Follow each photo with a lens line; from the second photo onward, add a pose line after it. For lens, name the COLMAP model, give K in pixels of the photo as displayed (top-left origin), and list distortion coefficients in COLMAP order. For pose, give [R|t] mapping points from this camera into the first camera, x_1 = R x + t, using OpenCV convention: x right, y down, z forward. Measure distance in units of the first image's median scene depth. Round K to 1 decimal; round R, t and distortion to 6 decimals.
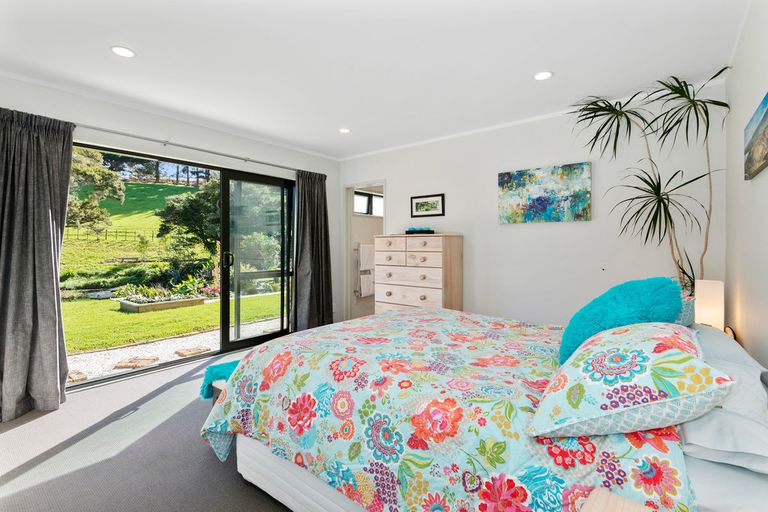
lens RADIAL K [[366.8, 0, 384.3], [0, 366.8, 240.0], [0, 0, 1]] dist [0.000797, 0.000059]
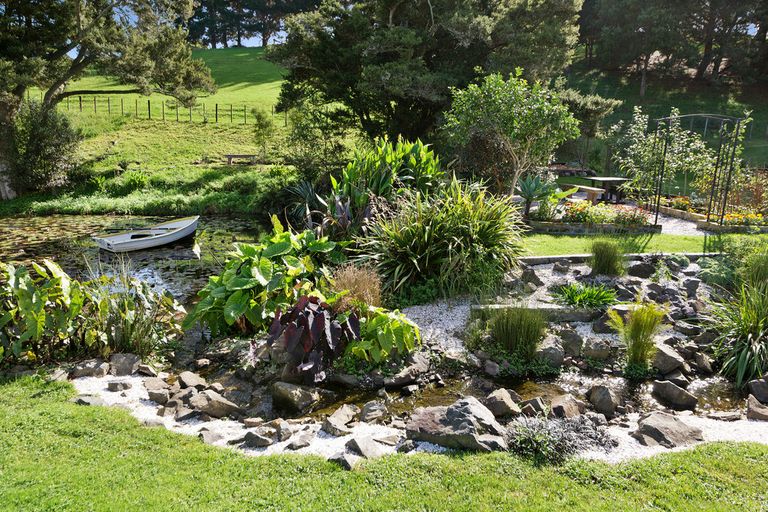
lens RADIAL K [[481.4, 0, 388.8], [0, 481.4, 230.3], [0, 0, 1]] dist [0.003441, -0.000540]
pose [[0.894934, 0.090647, -0.436895, -0.207310], [-0.011805, 0.983614, 0.179899, 0.029602], [0.446043, -0.155841, 0.881339, 0.501525]]
